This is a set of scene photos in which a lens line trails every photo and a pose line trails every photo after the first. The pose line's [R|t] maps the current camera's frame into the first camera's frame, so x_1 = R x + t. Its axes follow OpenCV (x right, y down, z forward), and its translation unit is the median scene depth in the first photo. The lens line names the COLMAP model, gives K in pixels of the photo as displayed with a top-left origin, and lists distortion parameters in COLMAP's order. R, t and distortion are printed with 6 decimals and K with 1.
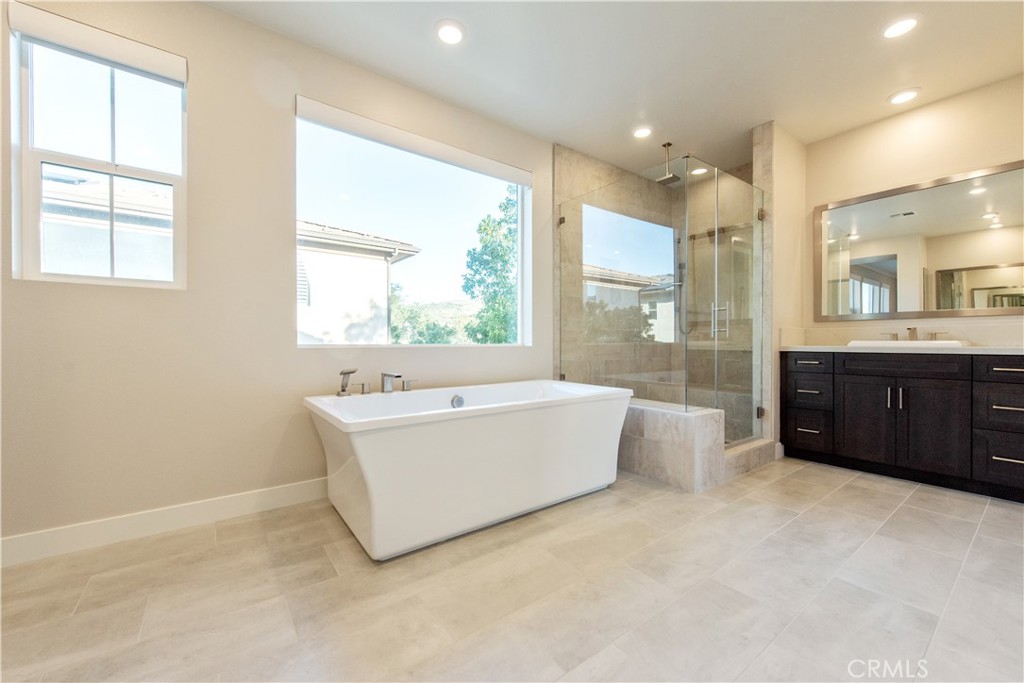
lens RADIAL K [[402.8, 0, 510.1], [0, 402.8, 343.1], [0, 0, 1]] dist [0.012107, -0.005419]
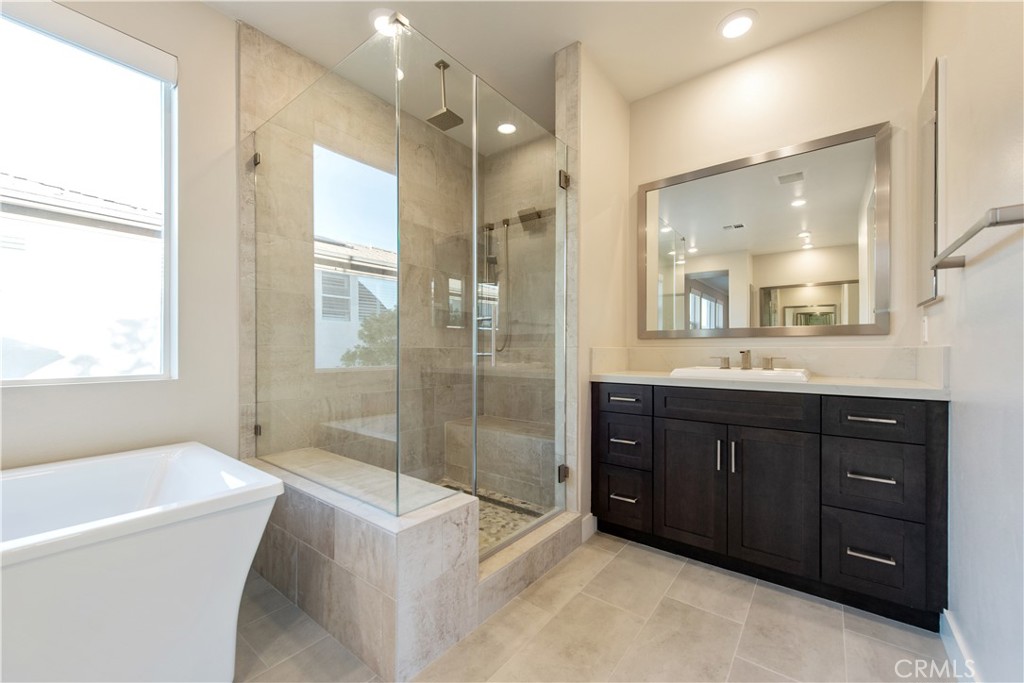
lens RADIAL K [[402.8, 0, 514.3], [0, 402.8, 350.3], [0, 0, 1]] dist [0.012107, -0.005419]
pose [[0.962753, 0.002330, 0.270372, 0.352212], [-0.001800, 0.999996, -0.002206, -0.031843], [-0.270376, 0.001637, 0.962753, 0.368548]]
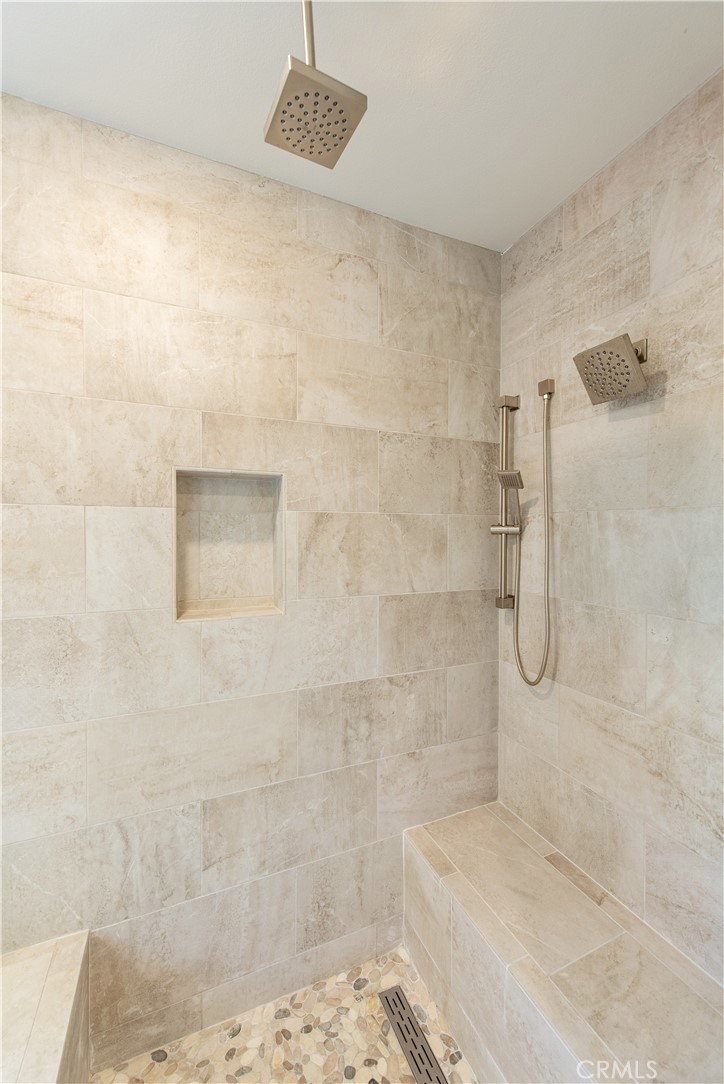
lens RADIAL K [[426.4, 0, 357.2], [0, 426.4, 539.2], [0, 0, 1]] dist [0.012107, -0.005419]
pose [[0.976272, 0.002564, -0.216535, 0.502841], [0.000605, 0.999894, 0.014567, -0.195291], [0.216549, -0.014353, 0.976166, 0.839508]]
